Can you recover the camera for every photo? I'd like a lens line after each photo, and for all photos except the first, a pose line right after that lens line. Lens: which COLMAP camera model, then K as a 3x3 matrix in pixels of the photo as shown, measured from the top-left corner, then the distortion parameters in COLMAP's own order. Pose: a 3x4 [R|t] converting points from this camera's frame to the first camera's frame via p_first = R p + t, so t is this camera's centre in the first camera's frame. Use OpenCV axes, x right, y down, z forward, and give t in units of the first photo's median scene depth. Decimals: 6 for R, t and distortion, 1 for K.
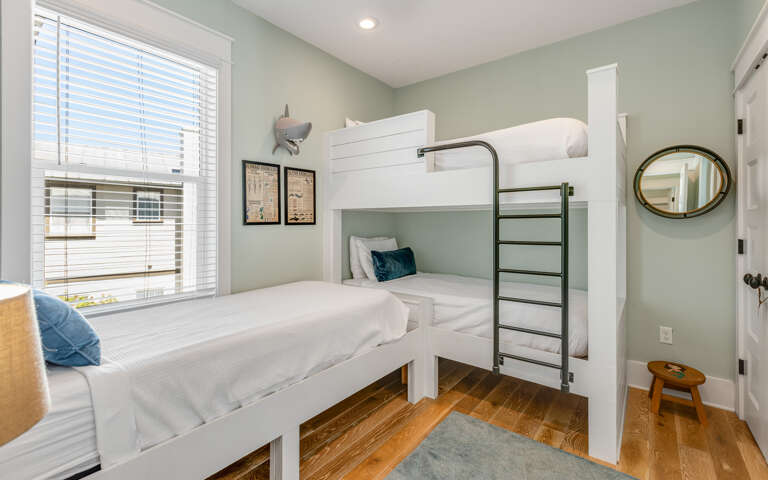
lens RADIAL K [[347.4, 0, 385.2], [0, 347.4, 222.4], [0, 0, 1]] dist [0.003217, 0.000393]
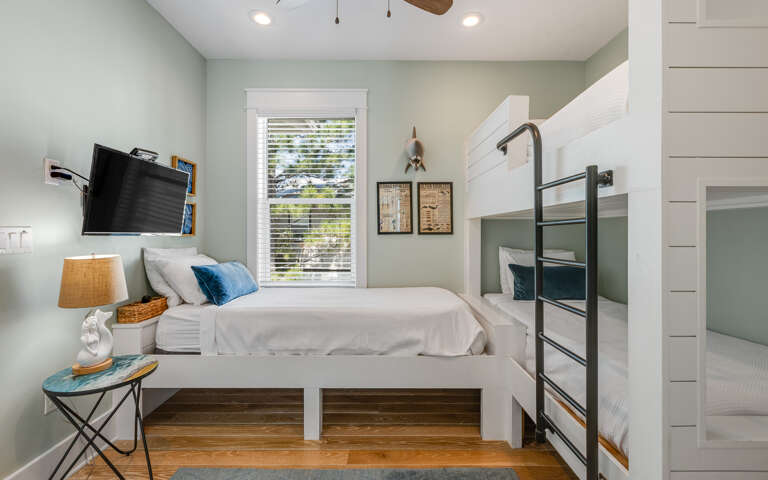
lens RADIAL K [[352.5, 0, 383.0], [0, 352.5, 229.1], [0, 0, 1]] dist [-0.001051, -0.000087]
pose [[0.614629, -0.009924, -0.788754, 0.548874], [0.000065, 0.999921, -0.012531, 0.004445], [0.788816, 0.007651, 0.614581, 0.220725]]
